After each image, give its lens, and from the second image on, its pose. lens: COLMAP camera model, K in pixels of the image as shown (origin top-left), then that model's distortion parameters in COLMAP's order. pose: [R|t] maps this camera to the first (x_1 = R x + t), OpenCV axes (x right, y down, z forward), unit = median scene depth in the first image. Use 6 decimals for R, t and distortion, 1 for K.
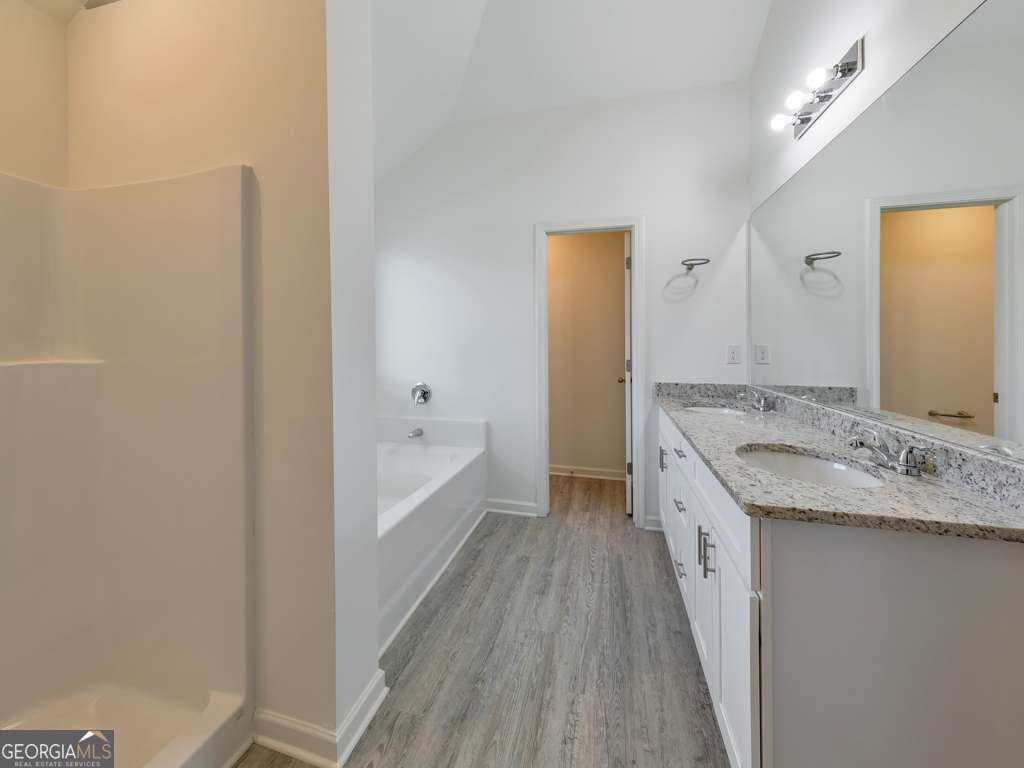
lens RADIAL K [[365.3, 0, 510.0], [0, 365.3, 375.2], [0, 0, 1]] dist [0.000755, -0.000130]
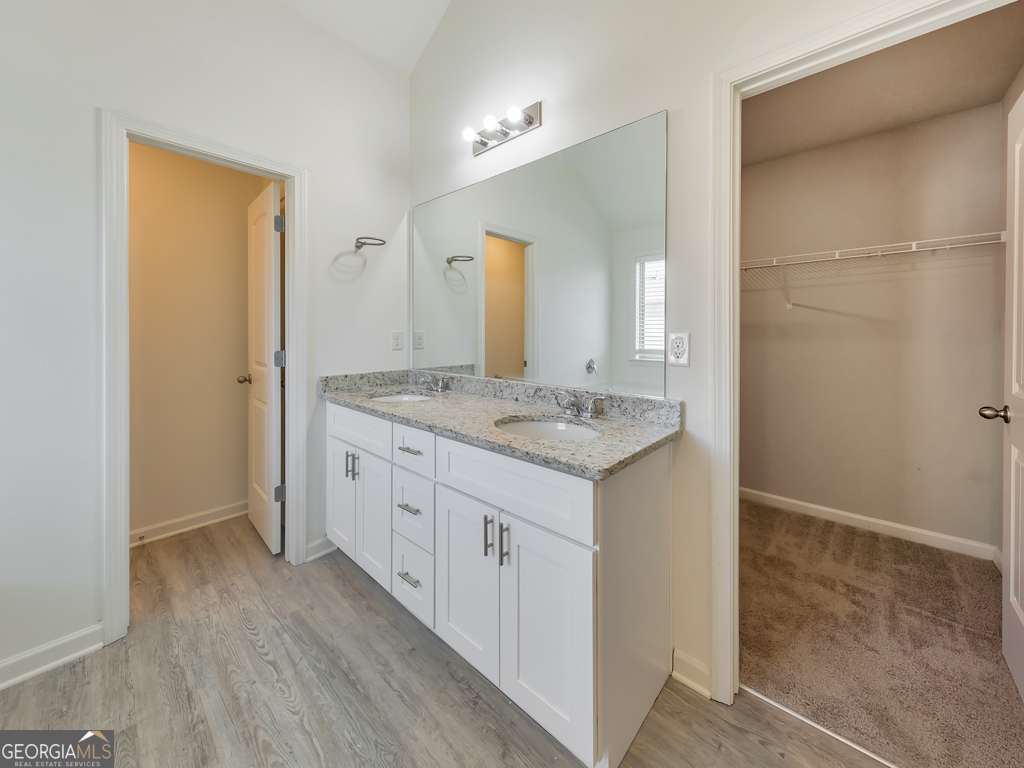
lens RADIAL K [[382.1, 0, 515.4], [0, 382.1, 350.5], [0, 0, 1]] dist [0.003468, -0.000047]
pose [[0.470449, -0.042629, 0.881397, -0.173620], [0.074956, 0.997153, 0.008219, -0.014983], [-0.879238, 0.062199, 0.472305, 0.230413]]
